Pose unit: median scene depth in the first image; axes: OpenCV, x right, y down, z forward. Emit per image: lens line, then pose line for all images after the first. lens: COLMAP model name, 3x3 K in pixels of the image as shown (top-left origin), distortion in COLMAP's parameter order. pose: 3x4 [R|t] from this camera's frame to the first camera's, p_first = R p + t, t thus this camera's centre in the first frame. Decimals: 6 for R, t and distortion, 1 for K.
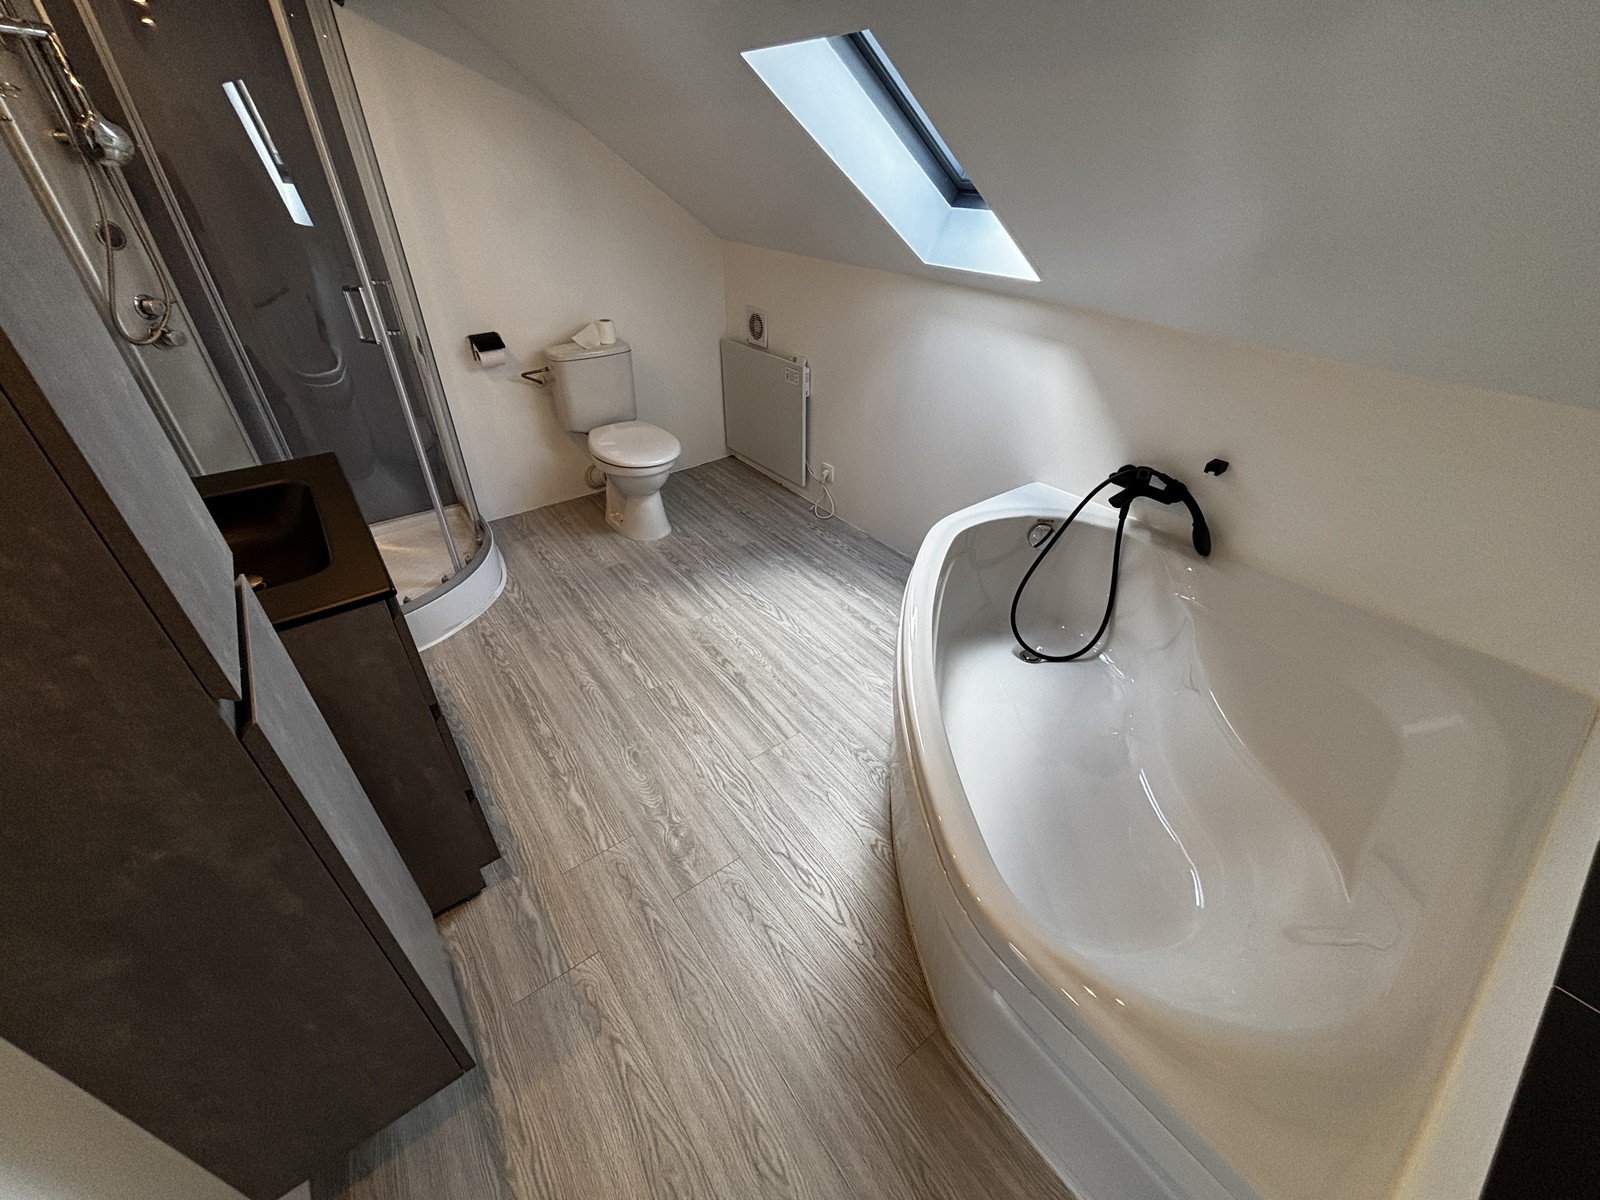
lens RADIAL K [[637.8, 0, 800.7], [0, 637.8, 597.4], [0, 0, 1]] dist [-0.005235, -0.000237]
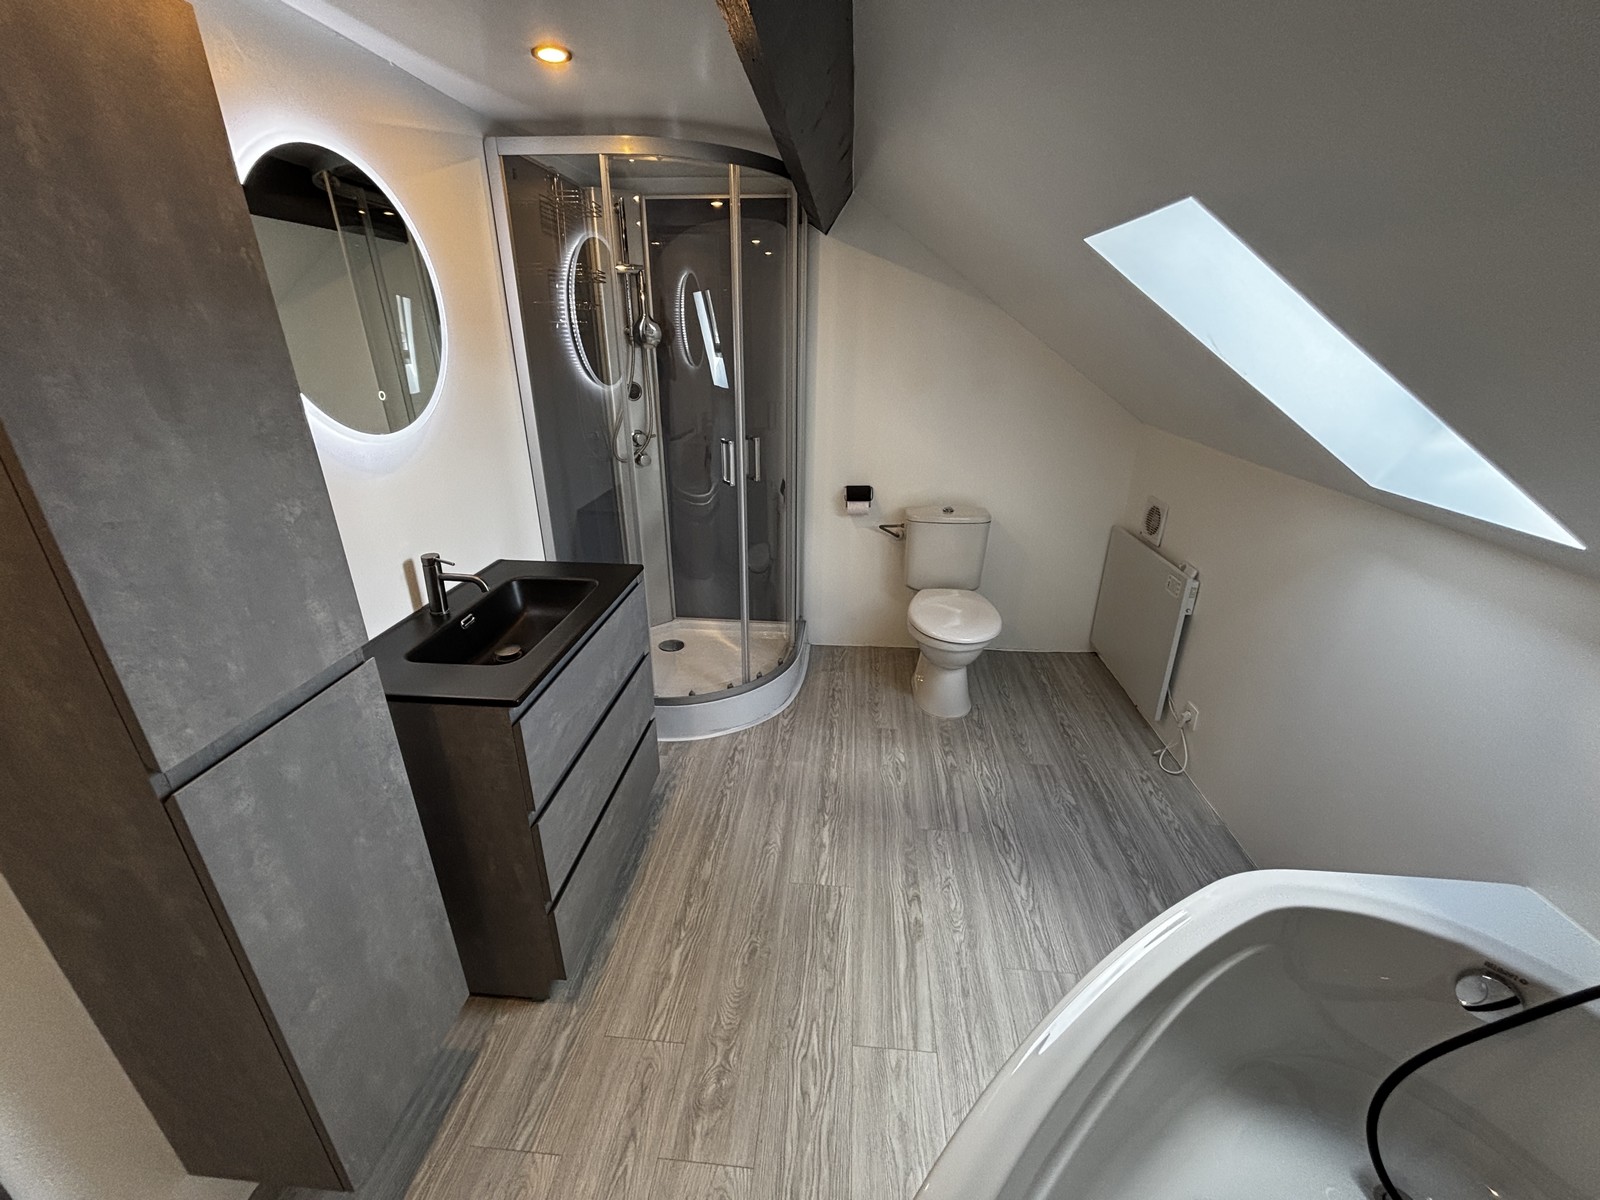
lens RADIAL K [[637.8, 0, 798.9], [0, 637.8, 595.9], [0, 0, 1]] dist [-0.005235, -0.000237]
pose [[0.743466, 0.243637, -0.622816, 0.186743], [-0.370354, 0.925432, -0.080082, -0.138587], [0.556863, 0.290201, 0.778259, 0.178985]]
